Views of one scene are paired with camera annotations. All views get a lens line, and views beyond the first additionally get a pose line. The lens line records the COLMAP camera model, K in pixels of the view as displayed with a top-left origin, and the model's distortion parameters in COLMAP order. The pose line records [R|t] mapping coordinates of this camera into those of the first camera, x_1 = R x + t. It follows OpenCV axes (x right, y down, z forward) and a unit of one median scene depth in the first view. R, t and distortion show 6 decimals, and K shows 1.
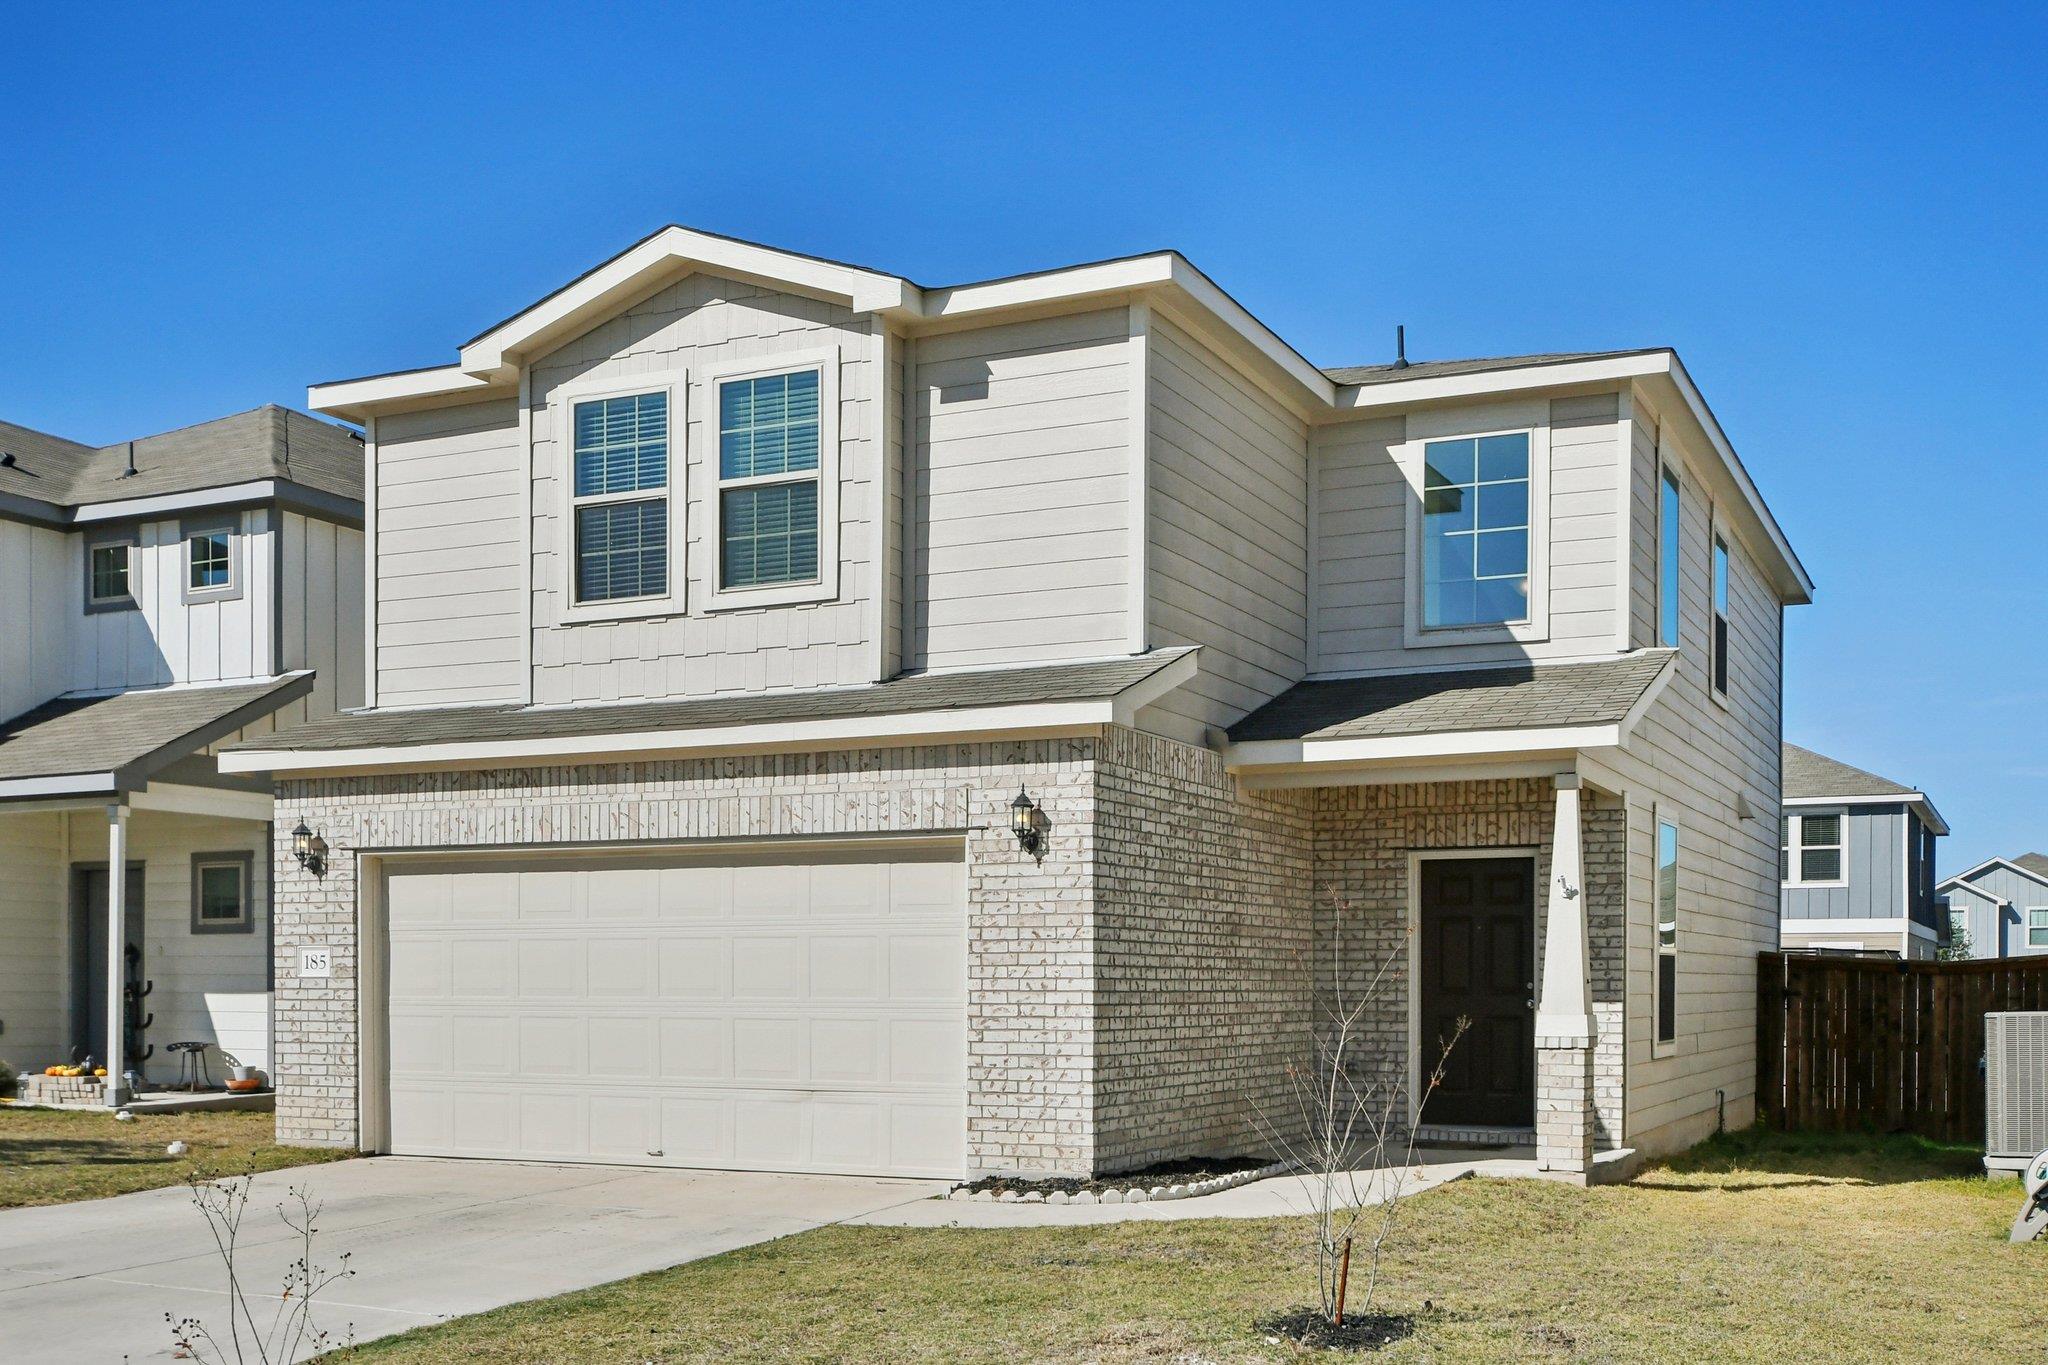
lens RADIAL K [[2169.0, 0, 1024.0], [0, 2169.0, 682.5], [0, 0, 1]] dist [-0.021963, -0.020980]
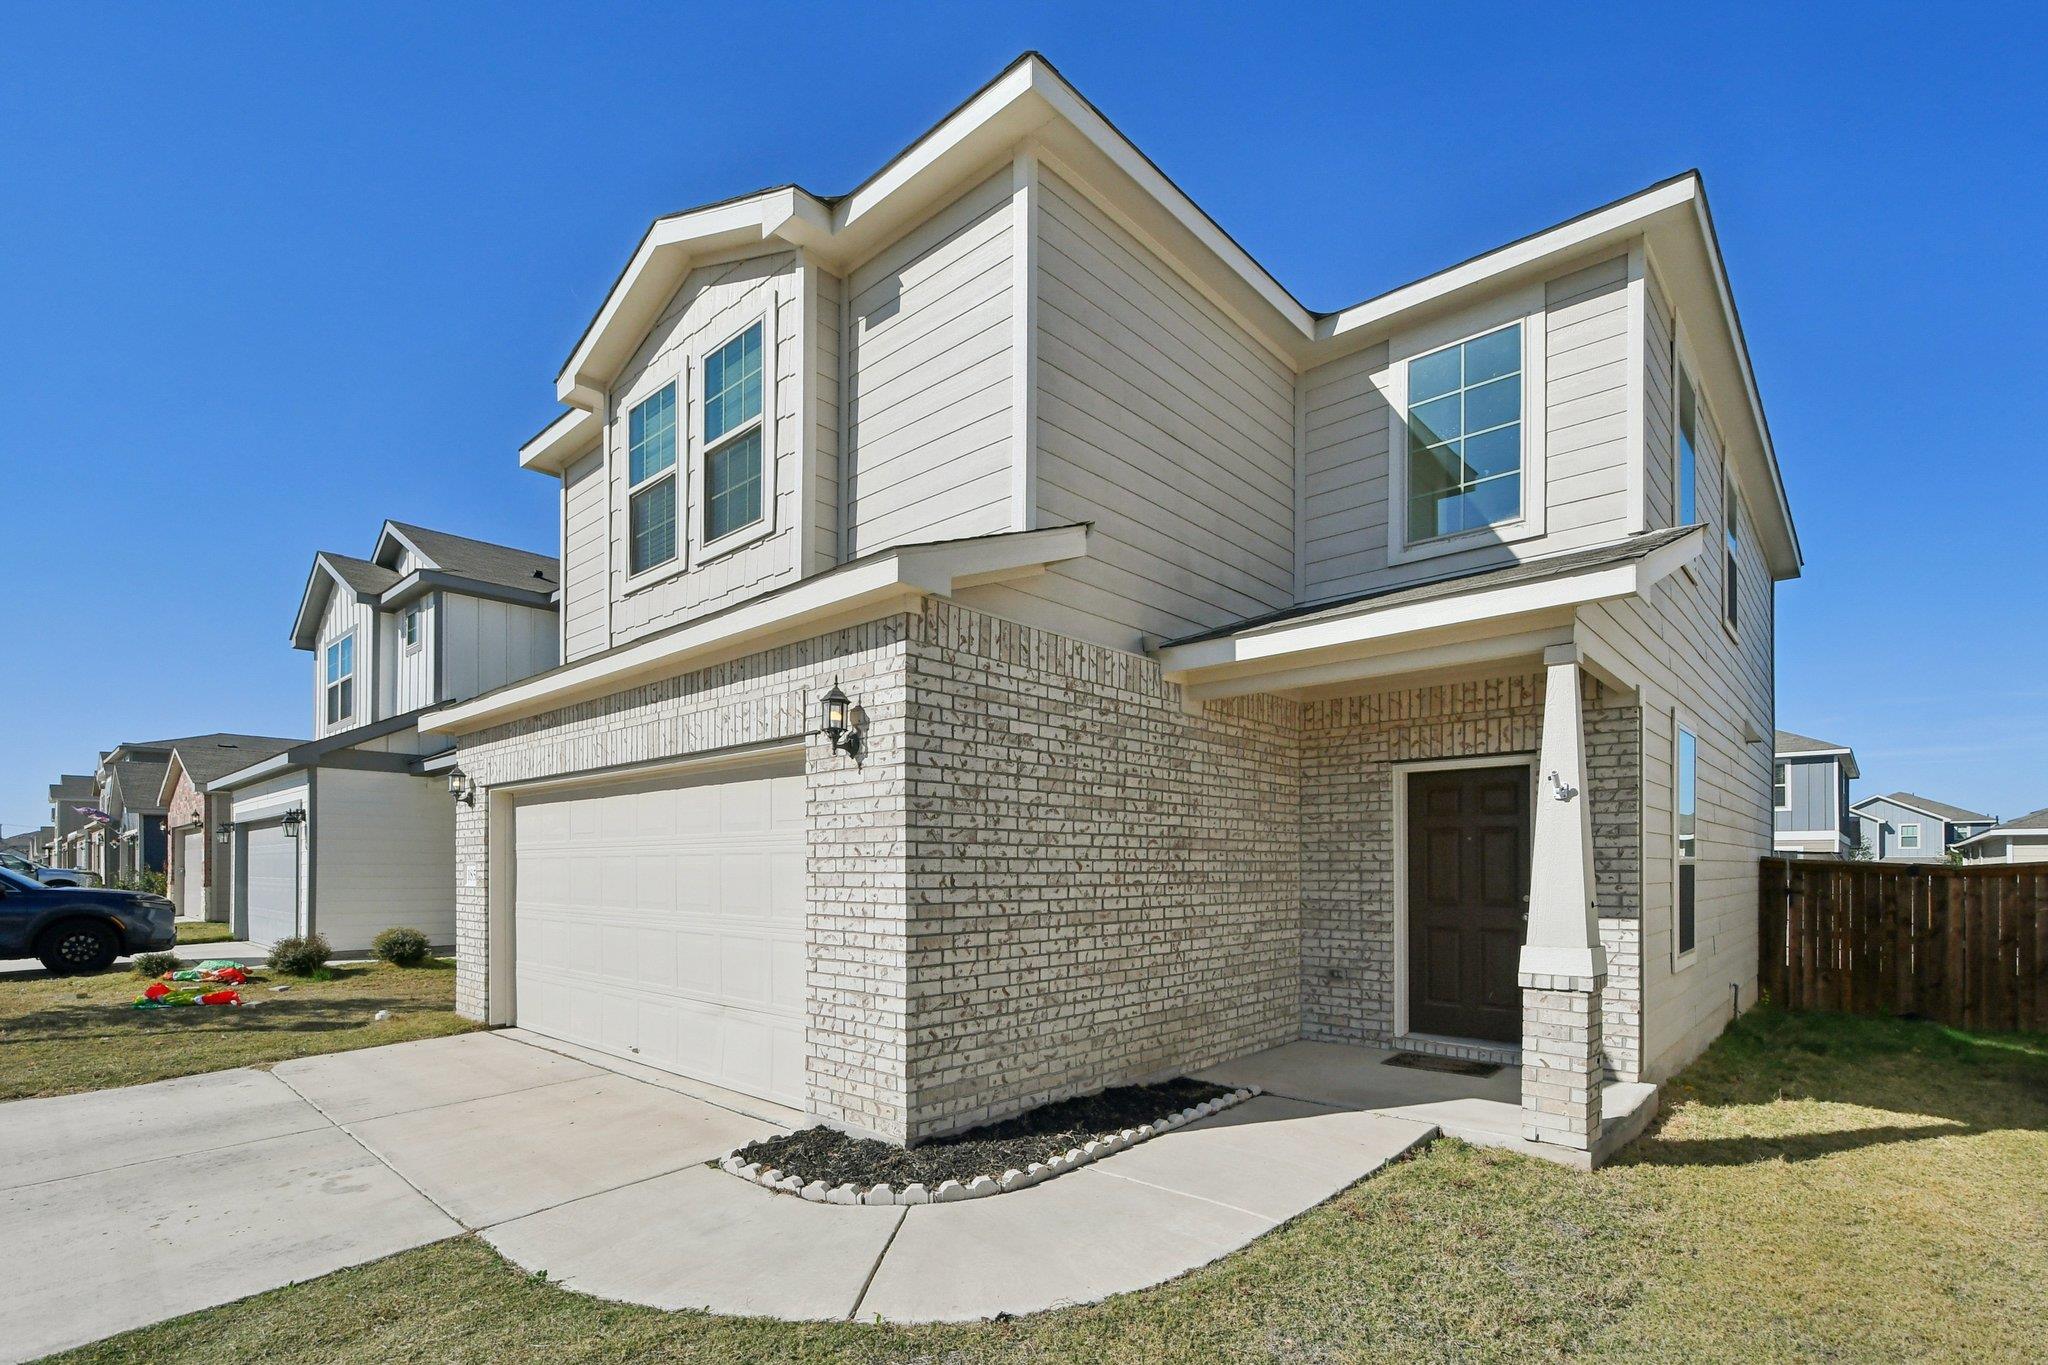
lens RADIAL K [[955.2, 0, 1008.4], [0, 955.2, 798.1], [0, 0, 1]] dist [-0.002592, -0.000714]
pose [[0.954744, -0.023063, -0.296532, 0.150071], [0.042568, 0.997321, 0.059487, 0.064633], [0.294366, -0.069418, 0.953168, 0.566513]]
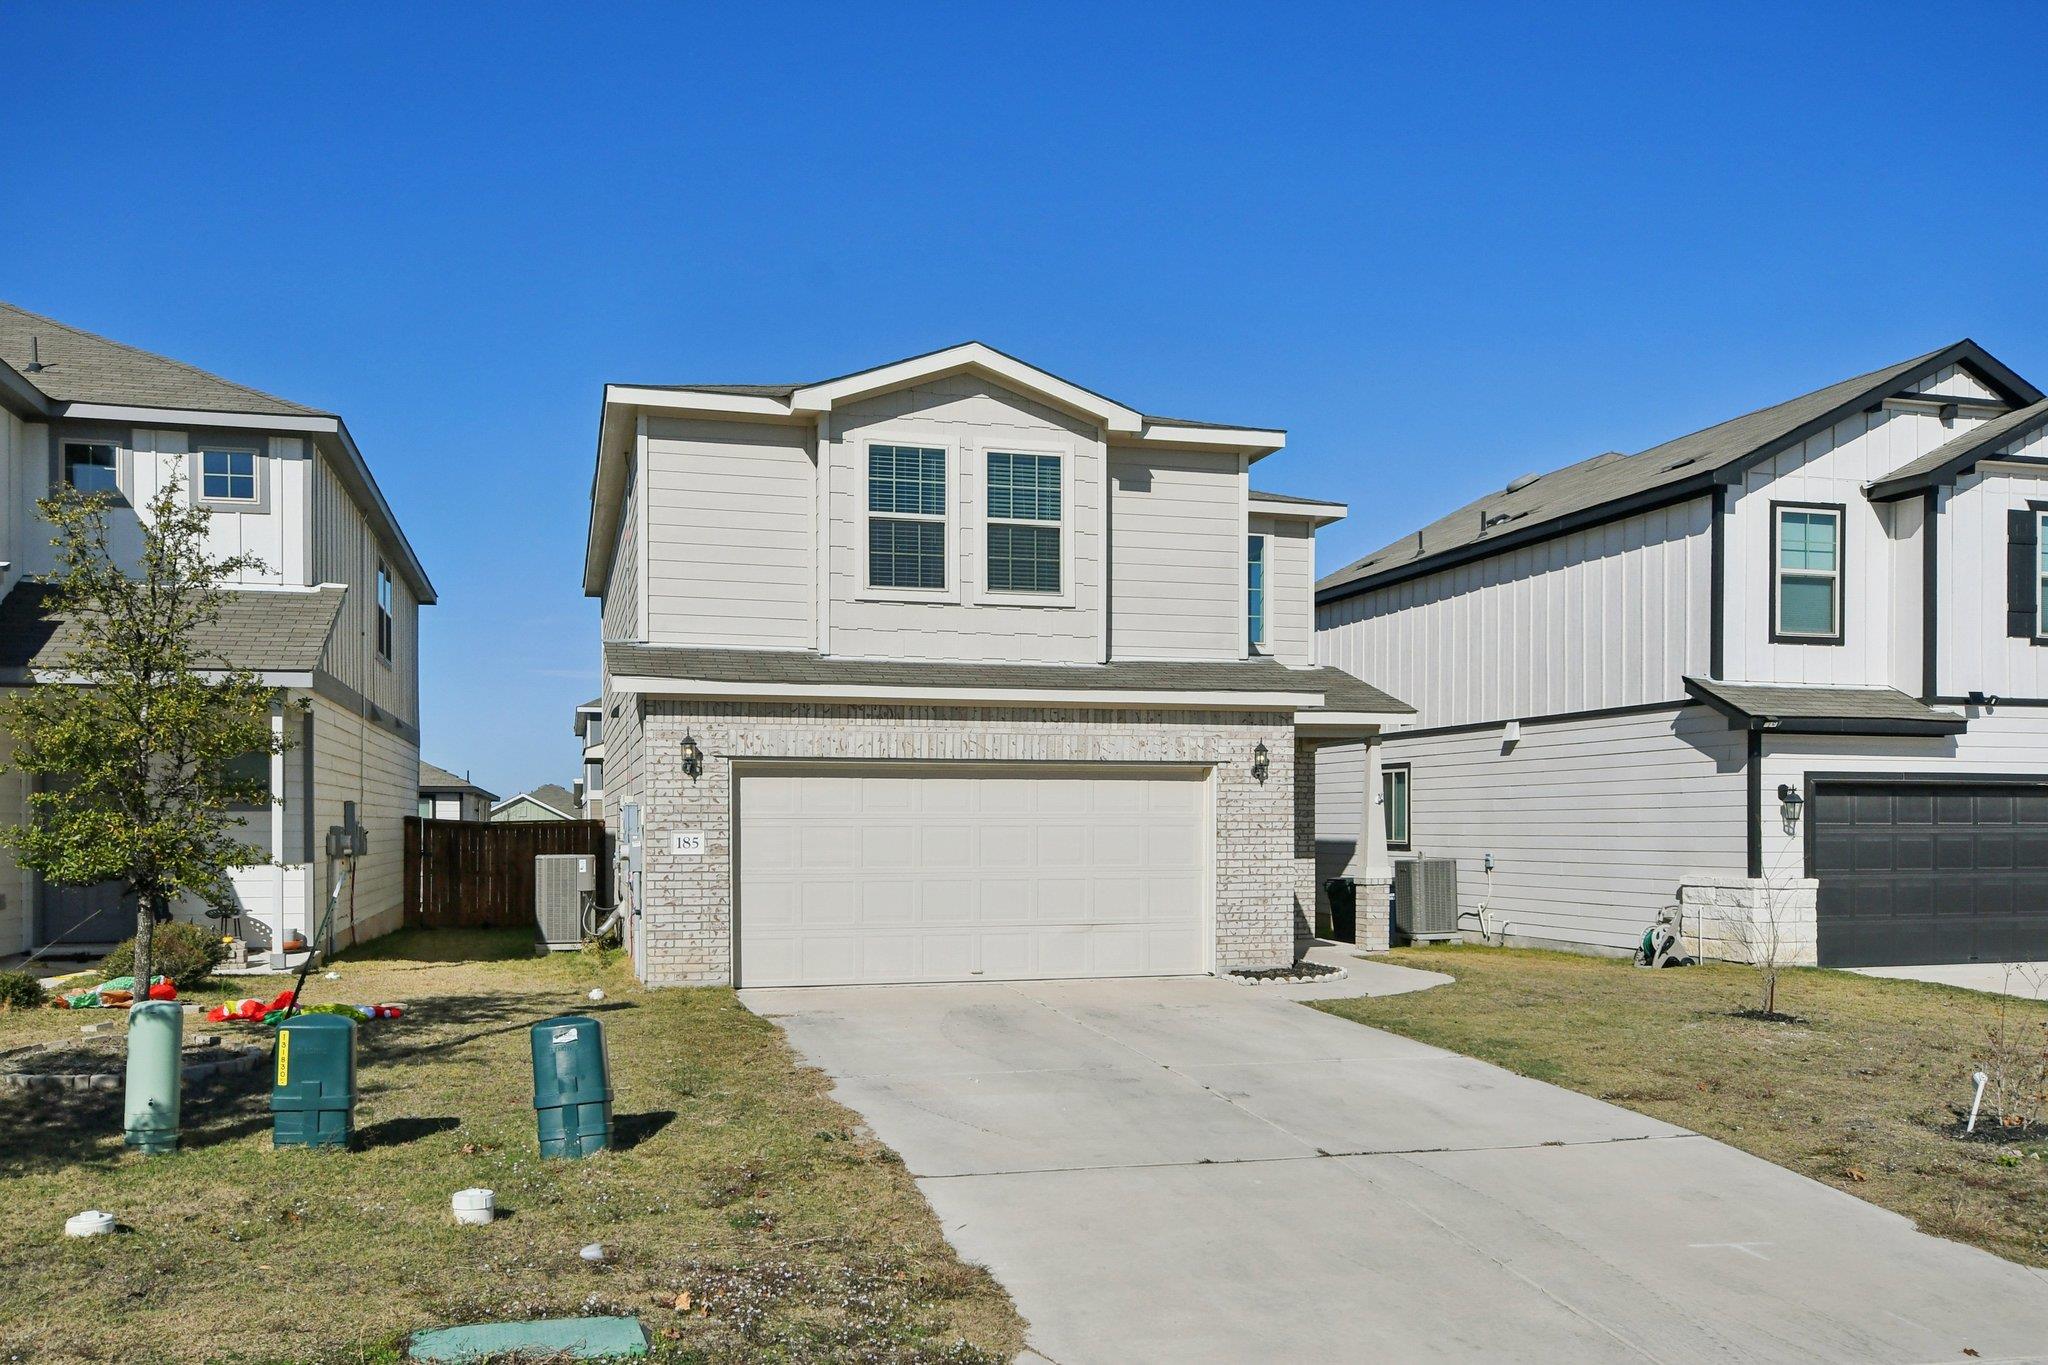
lens RADIAL K [[1586.5, 0, 1026.4], [0, 1586.5, 577.4], [0, 0, 1]] dist [-0.006153, -0.001783]
pose [[0.752273, 0.100305, 0.651171, -0.829193], [-0.089443, 0.994741, -0.049898, 0.000157], [-0.652751, -0.020706, 0.757289, 0.153422]]
